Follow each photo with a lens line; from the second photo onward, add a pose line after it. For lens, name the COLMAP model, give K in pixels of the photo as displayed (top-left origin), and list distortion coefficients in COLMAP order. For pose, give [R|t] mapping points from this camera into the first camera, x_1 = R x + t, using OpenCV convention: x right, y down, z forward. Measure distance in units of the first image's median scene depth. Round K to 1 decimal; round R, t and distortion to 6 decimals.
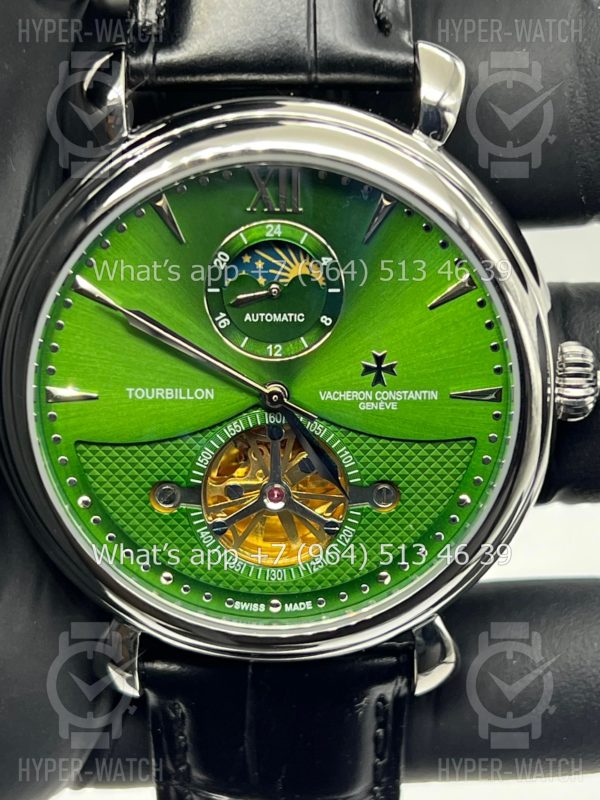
lens RADIAL K [[1912.8, 0, 300.0], [0, 1912.8, 400.0], [0, 0, 1]] dist [0.018615, 0.304934]
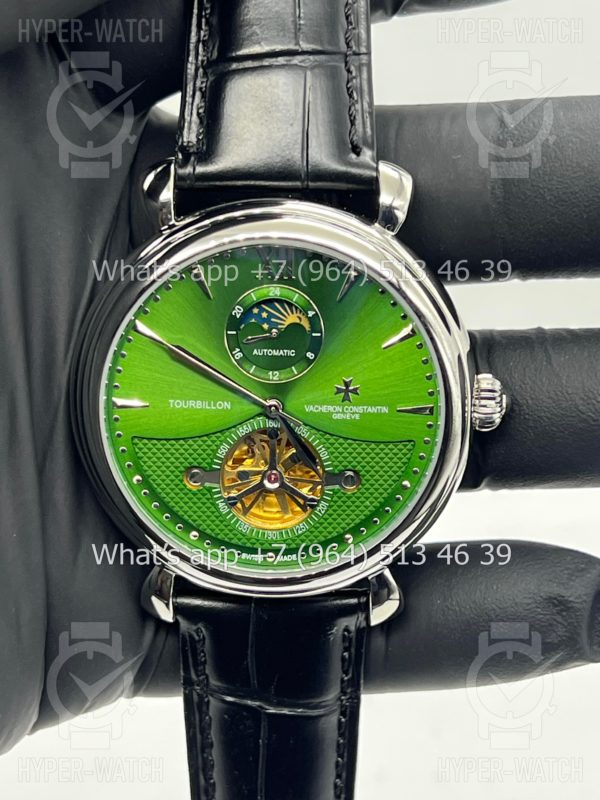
lens RADIAL K [[1819.9, 0, 300.0], [0, 1819.9, 400.0], [0, 0, 1]] dist [-0.047778, -0.442195]
pose [[0.999639, 0.022297, -0.014963, 0.026452], [-0.022591, 0.999549, -0.019768, 0.018166], [0.014516, 0.020099, 0.999693, -0.344824]]
